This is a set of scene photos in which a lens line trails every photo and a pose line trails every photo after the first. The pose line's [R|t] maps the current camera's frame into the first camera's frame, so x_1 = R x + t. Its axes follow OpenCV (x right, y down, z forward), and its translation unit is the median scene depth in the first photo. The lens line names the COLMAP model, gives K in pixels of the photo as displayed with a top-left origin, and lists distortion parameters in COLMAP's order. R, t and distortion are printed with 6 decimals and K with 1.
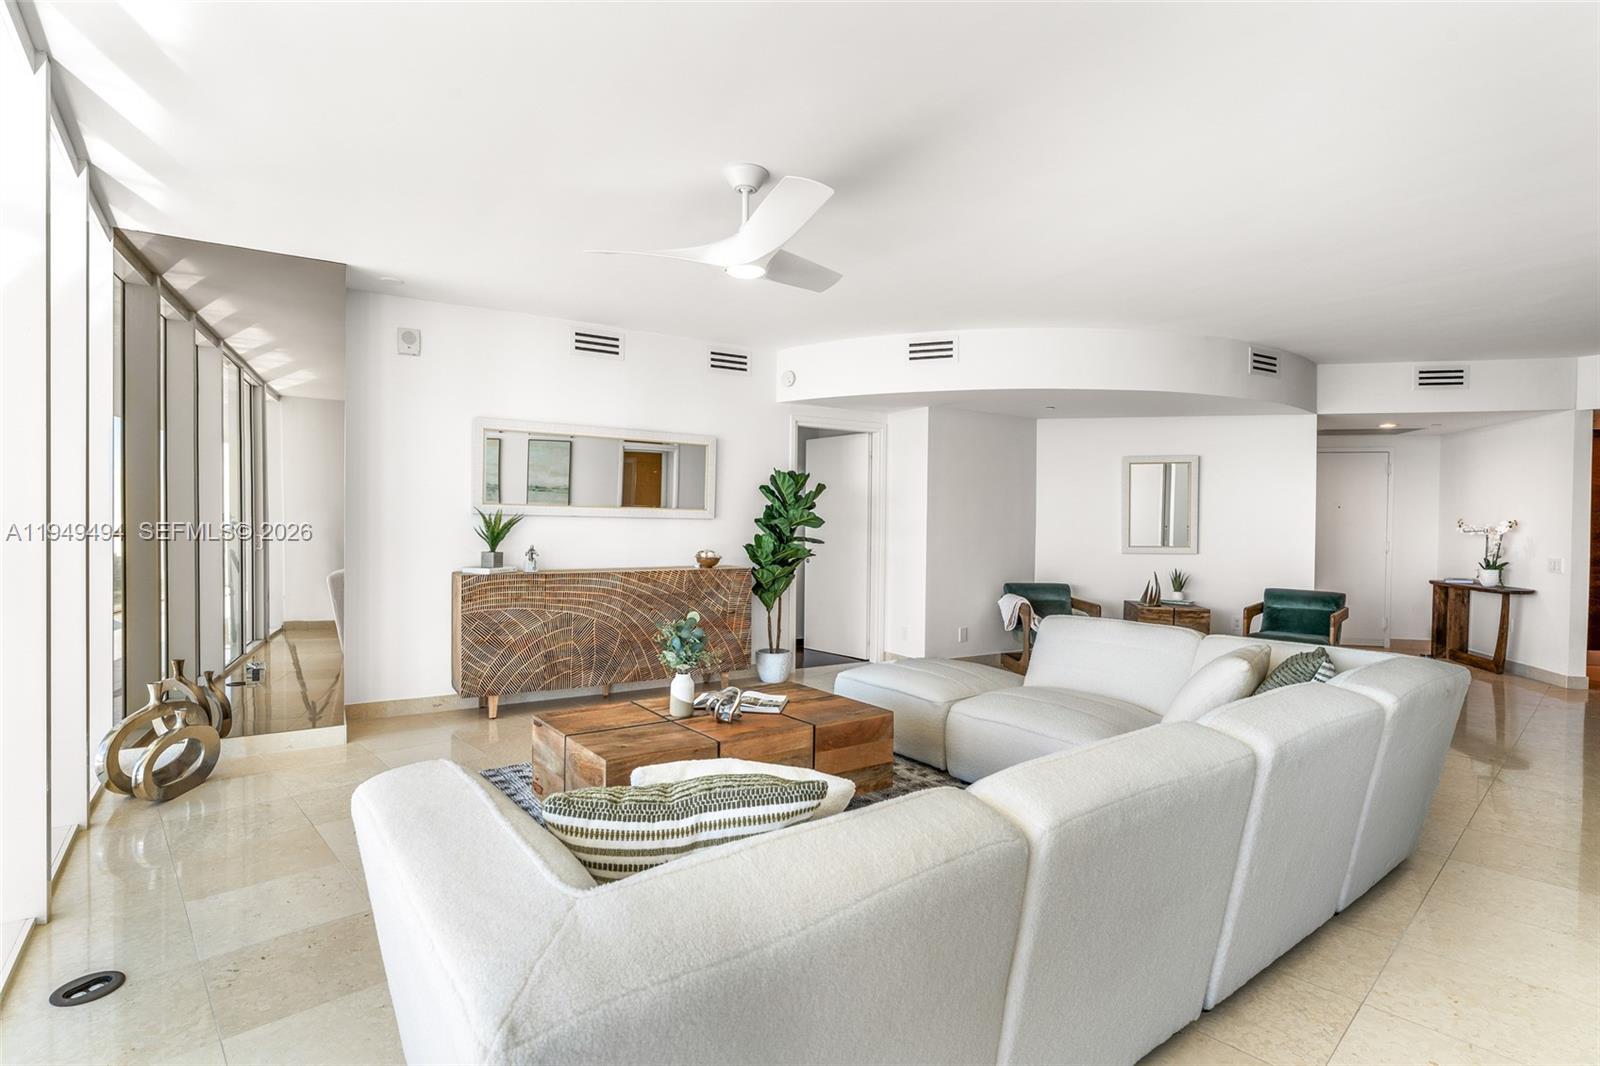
lens RADIAL K [[778.6, 0, 799.2], [0, 778.6, 529.8], [0, 0, 1]] dist [-0.000393, -0.000010]
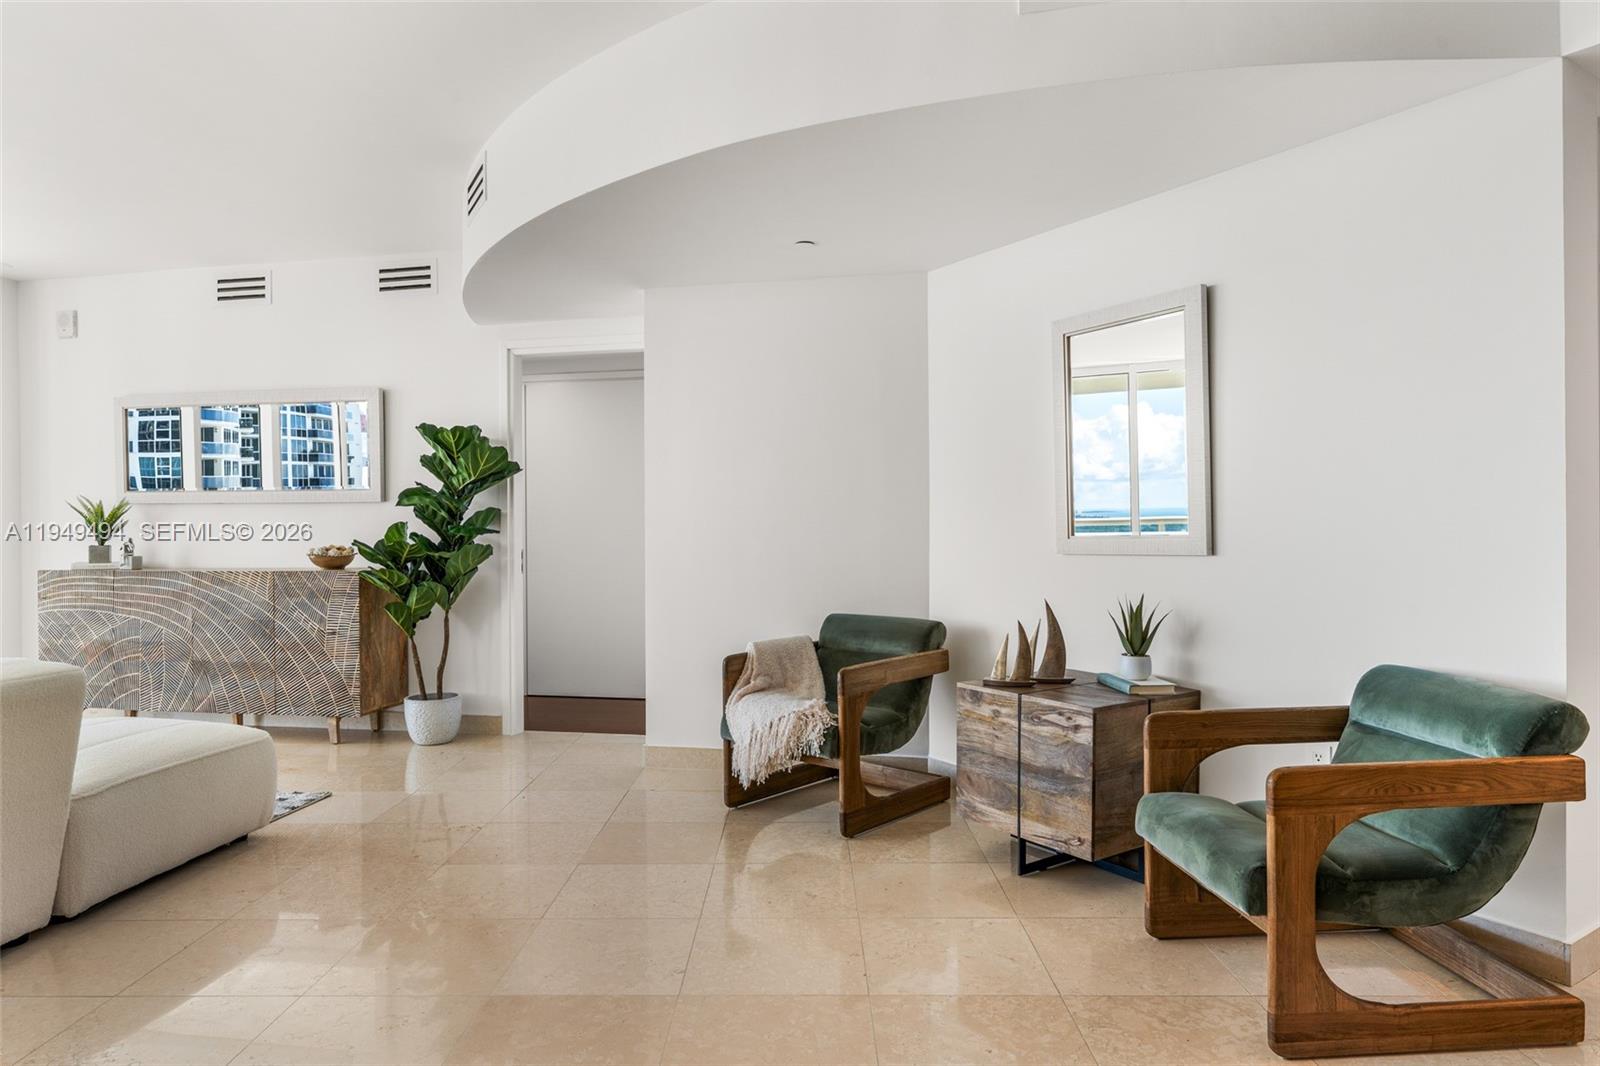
lens RADIAL K [[990.0, 0, 799.7], [0, 990.0, 540.3], [0, 0, 1]] dist [-0.003631, -0.000664]
pose [[0.717986, -0.010076, -0.695985, 0.891188], [0.007831, 0.999949, -0.006398, 0.032799], [0.696013, -0.000856, 0.718028, 0.688291]]
